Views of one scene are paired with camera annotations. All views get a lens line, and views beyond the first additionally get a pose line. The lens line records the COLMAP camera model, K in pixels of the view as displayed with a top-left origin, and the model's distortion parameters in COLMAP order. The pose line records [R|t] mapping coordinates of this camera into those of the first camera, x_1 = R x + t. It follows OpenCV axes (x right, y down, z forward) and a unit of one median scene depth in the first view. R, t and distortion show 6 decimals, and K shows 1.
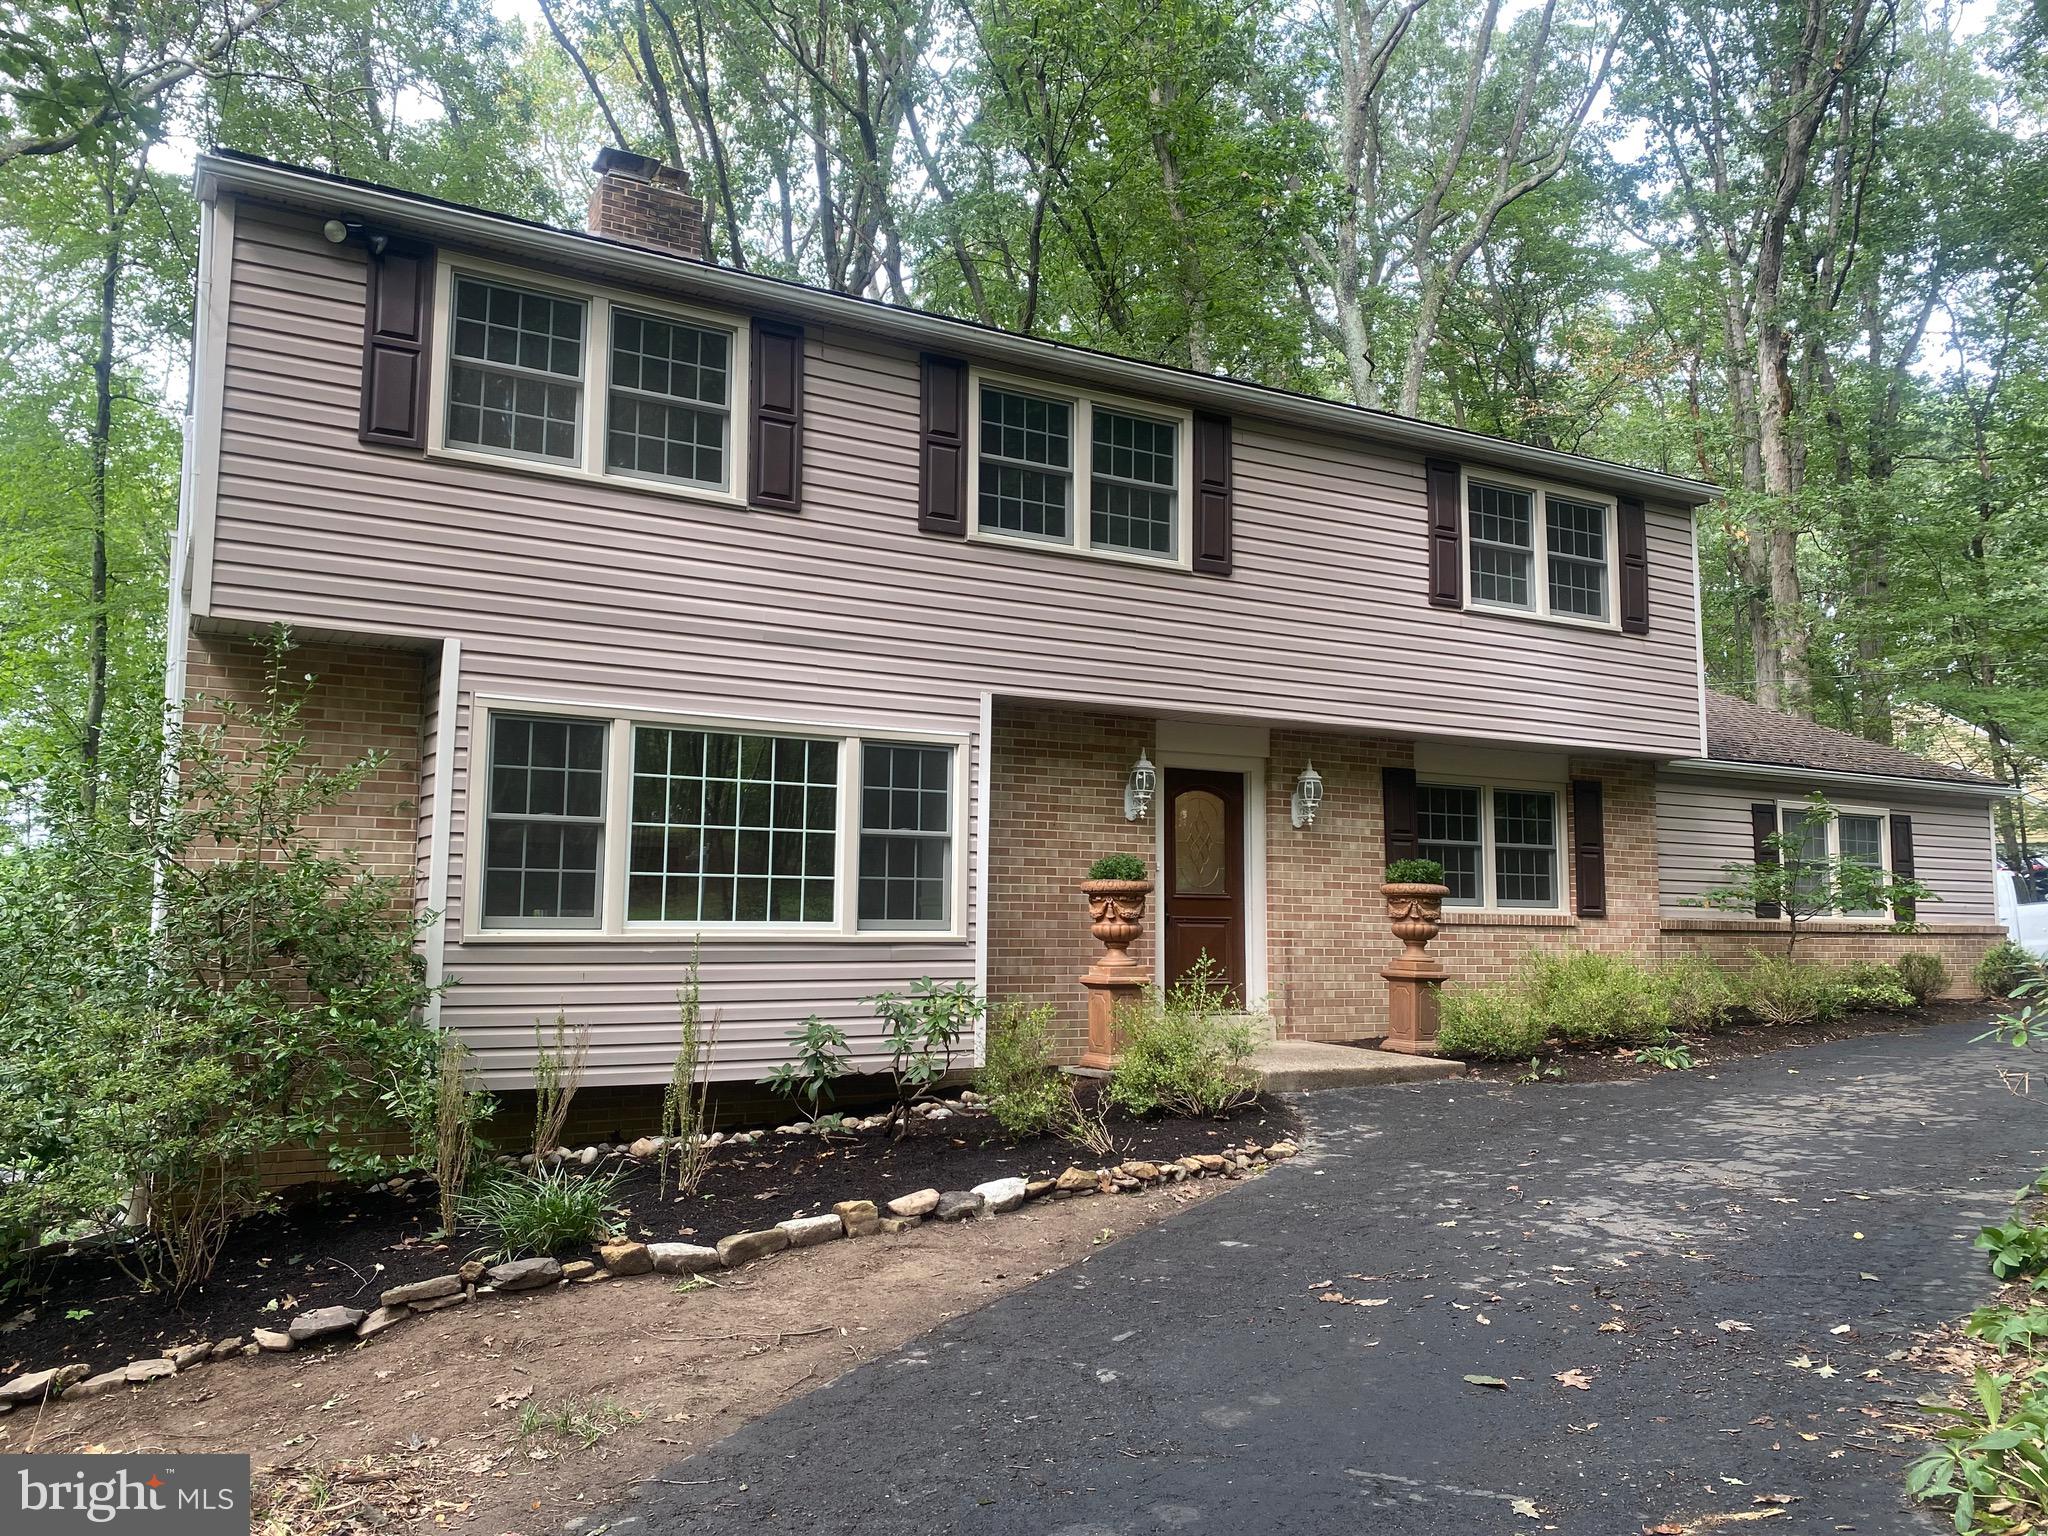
lens RADIAL K [[1552.9, 0, 1037.2], [0, 1552.9, 763.7], [0, 0, 1]] dist [0.029280, -0.017149]
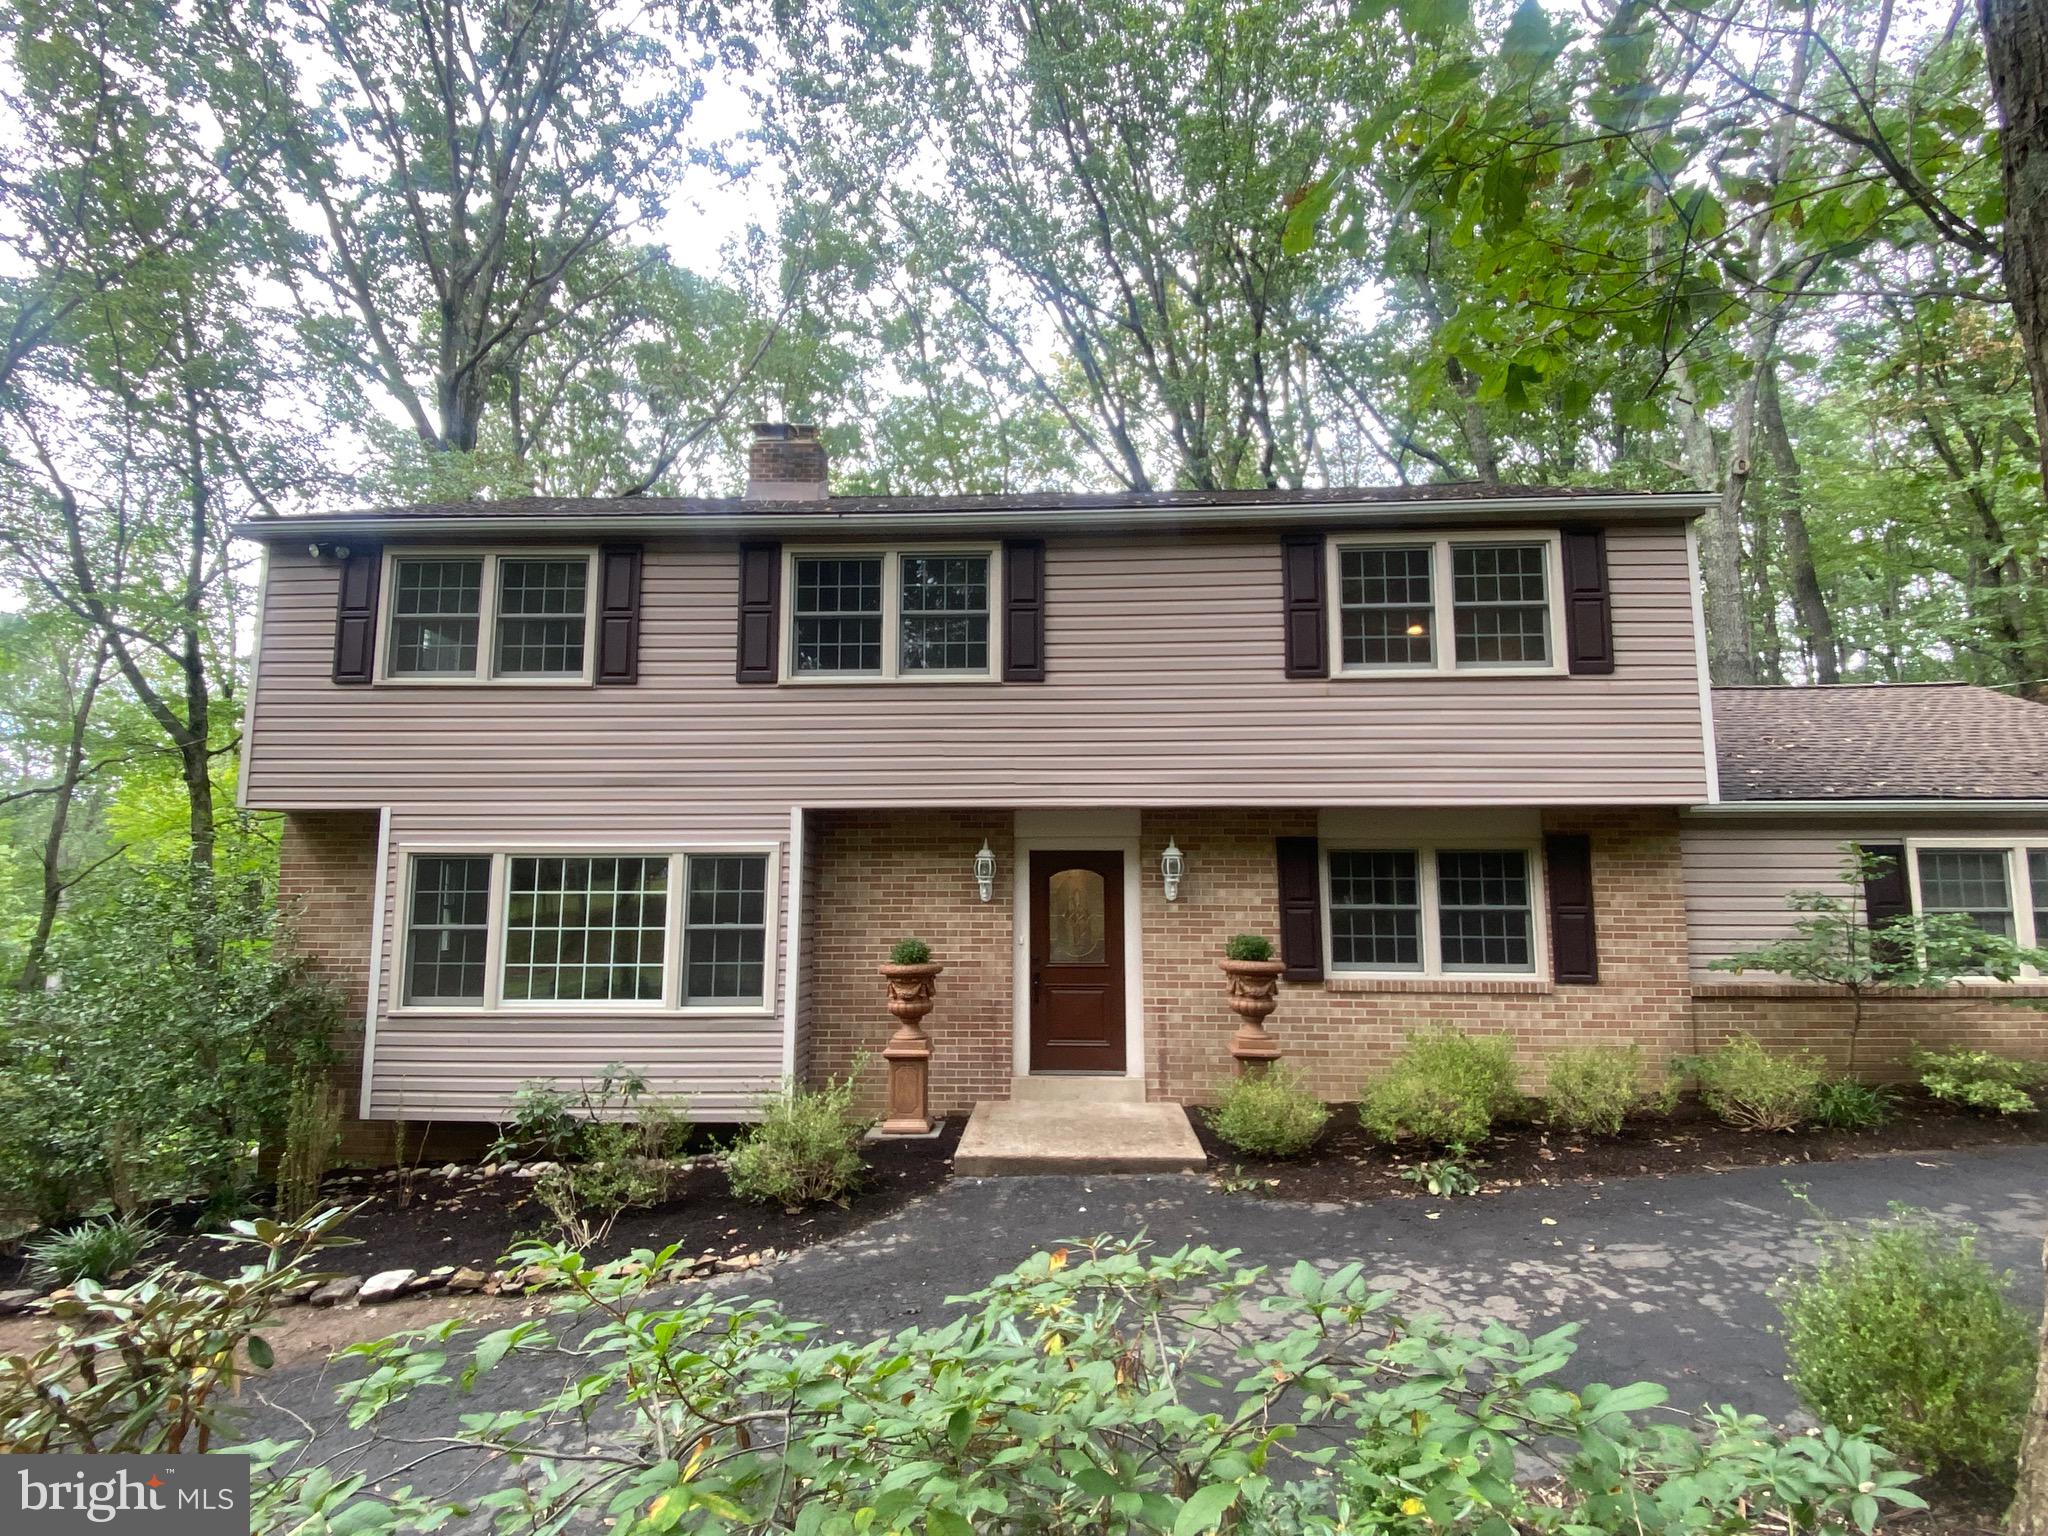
lens RADIAL K [[1111.0, 0, 1020.4], [0, 1111.0, 742.2], [0, 0, 1]] dist [0.024778, -0.003089]
pose [[0.848538, -0.078427, -0.523290, 0.537100], [0.062955, 0.996894, -0.047323, -0.041571], [0.525376, 0.007211, 0.850840, 0.322703]]
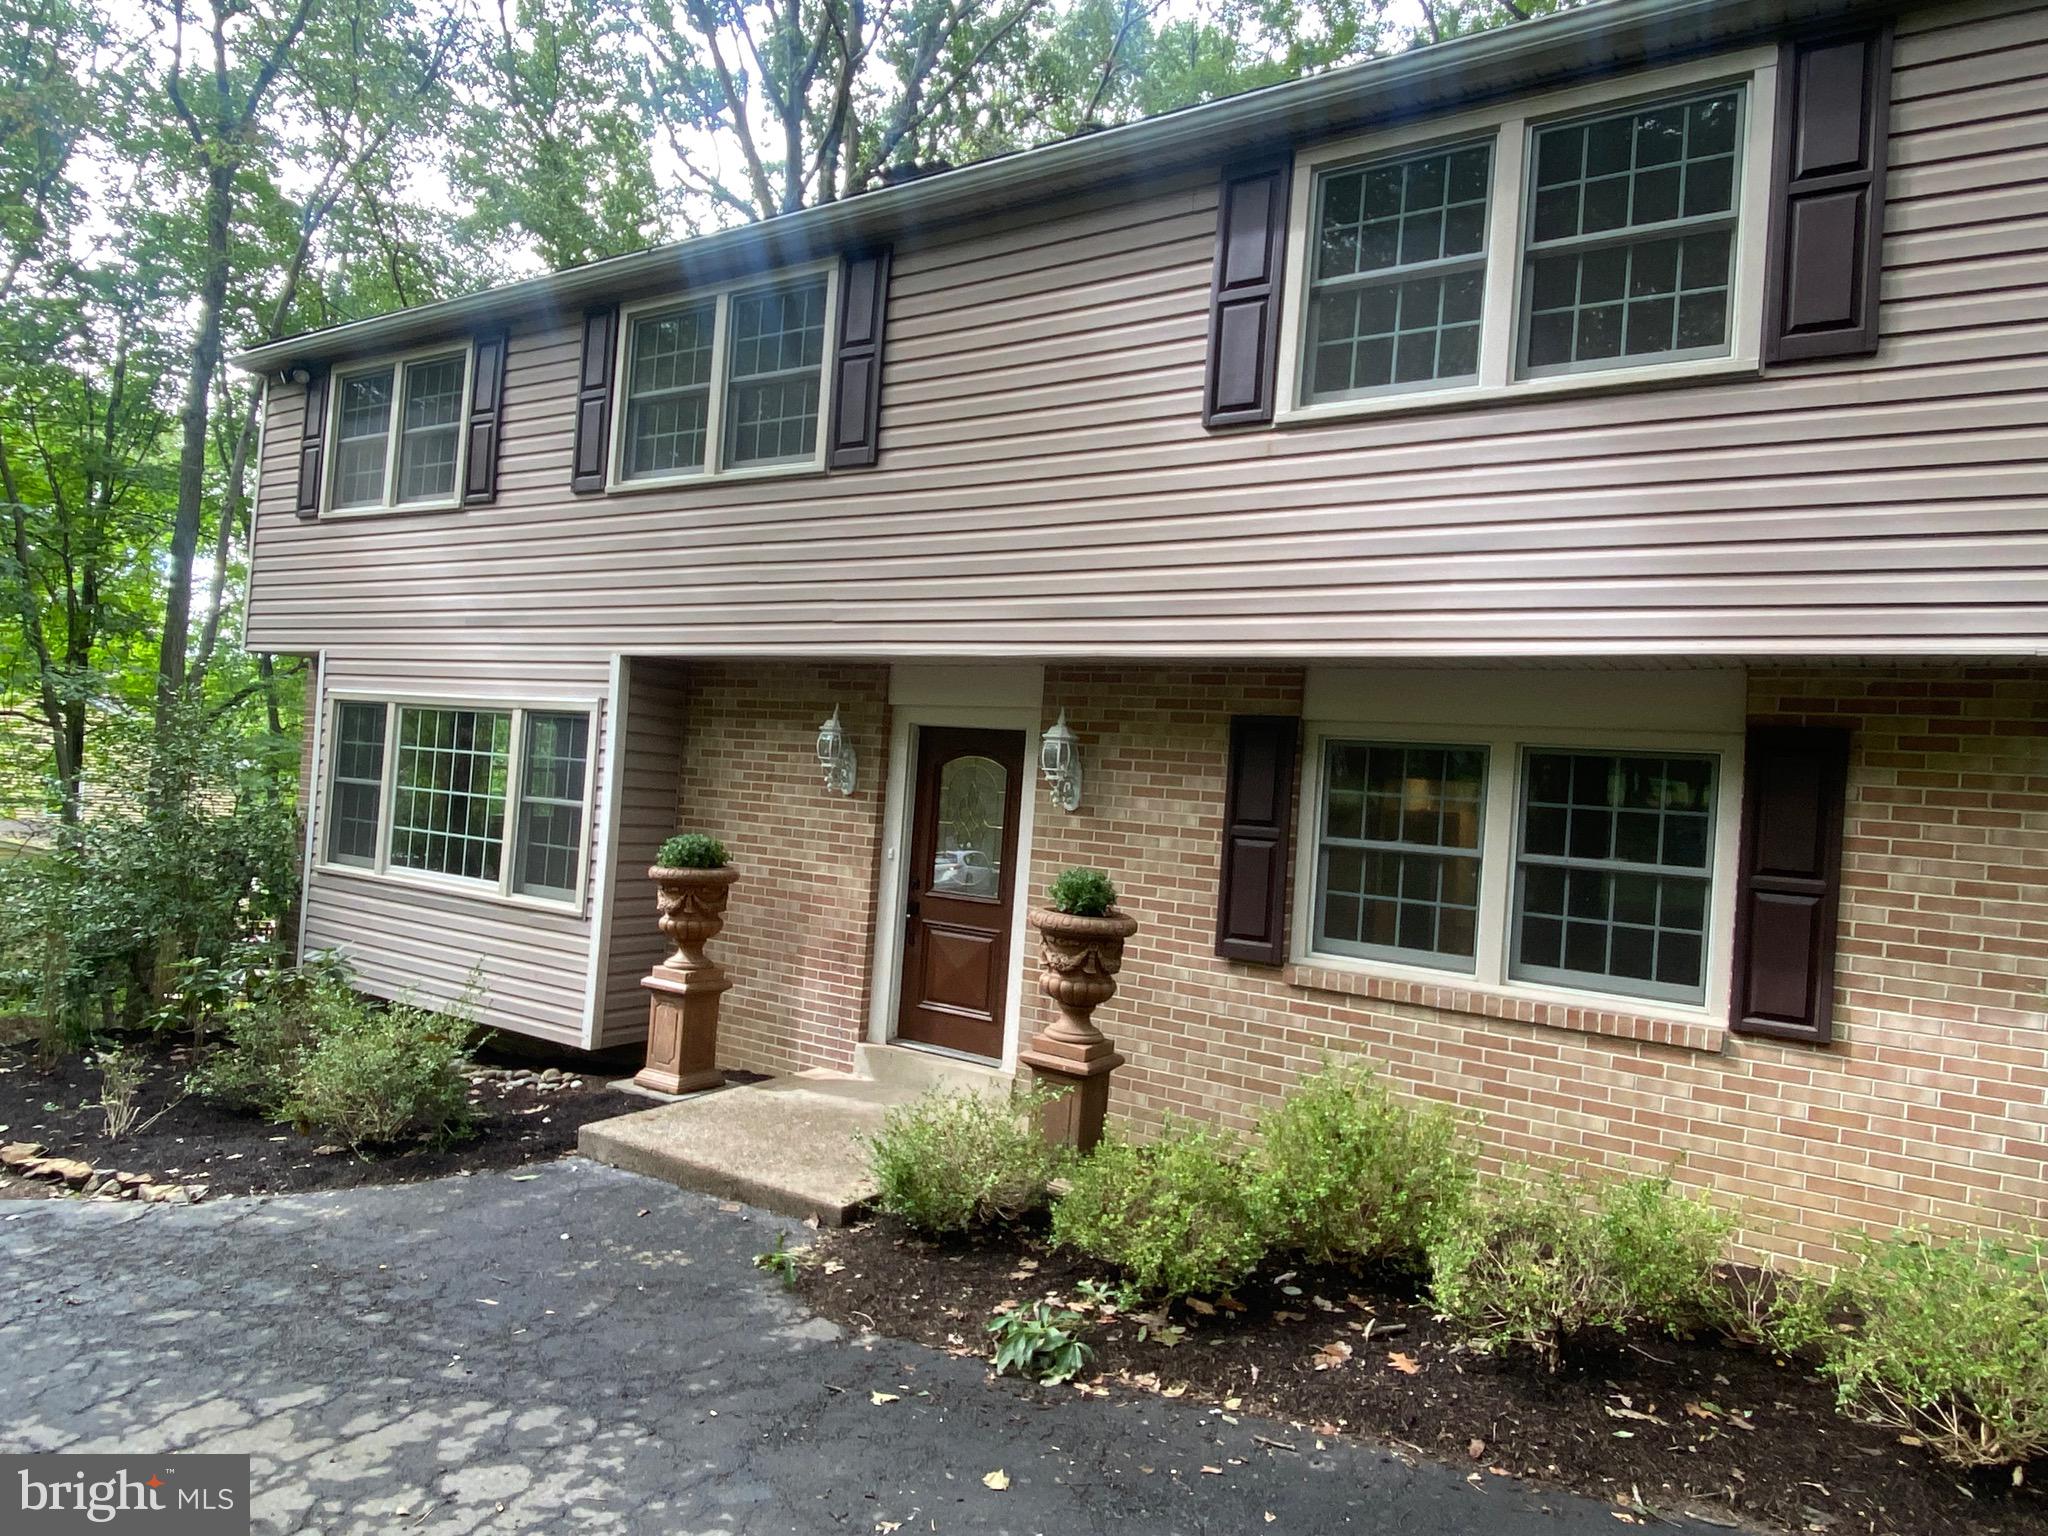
lens RADIAL K [[1346.6, 0, 1010.8], [0, 1346.6, 751.3], [0, 0, 1]] dist [0.019526, -0.010818]
pose [[0.432805, 0.006364, -0.901465, 0.746821], [0.035789, 0.999065, 0.024235, 0.001061], [0.900777, -0.042751, 0.432173, 0.799526]]
